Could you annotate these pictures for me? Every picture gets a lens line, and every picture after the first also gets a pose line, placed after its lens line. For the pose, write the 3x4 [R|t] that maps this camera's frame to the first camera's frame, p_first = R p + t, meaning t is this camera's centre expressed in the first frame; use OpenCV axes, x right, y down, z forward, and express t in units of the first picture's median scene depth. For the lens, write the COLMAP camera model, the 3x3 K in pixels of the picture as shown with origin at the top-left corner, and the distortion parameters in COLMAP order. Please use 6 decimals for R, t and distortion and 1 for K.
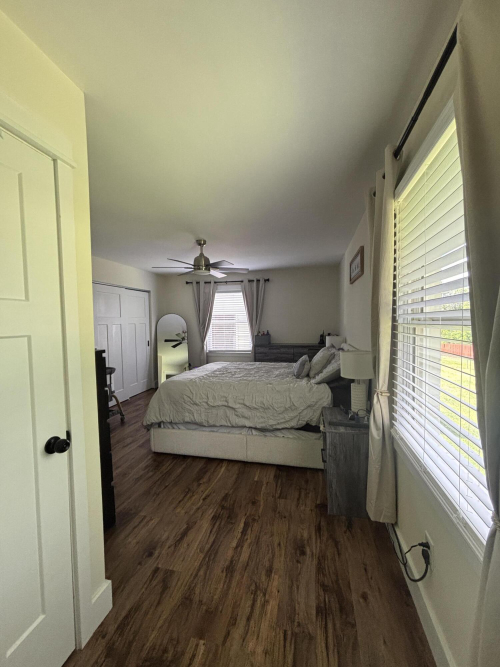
lens RADIAL K [[267.3, 0, 248.9], [0, 267.3, 334.9], [0, 0, 1]] dist [-0.006922, 0.000540]
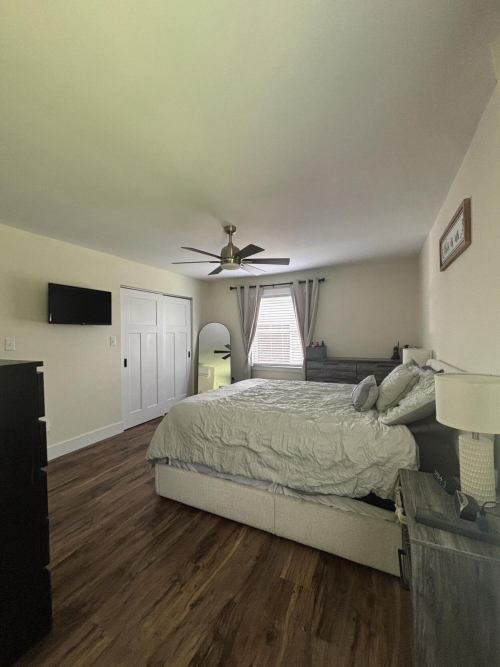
lens RADIAL K [[267.3, 0, 250.5], [0, 267.3, 334.3], [0, 0, 1]] dist [-0.006922, 0.000540]
pose [[0.974203, 0.001413, -0.225670, 0.080123], [-0.012602, 0.998761, -0.048148, 0.008679], [0.225323, 0.049750, 0.973013, 0.311467]]
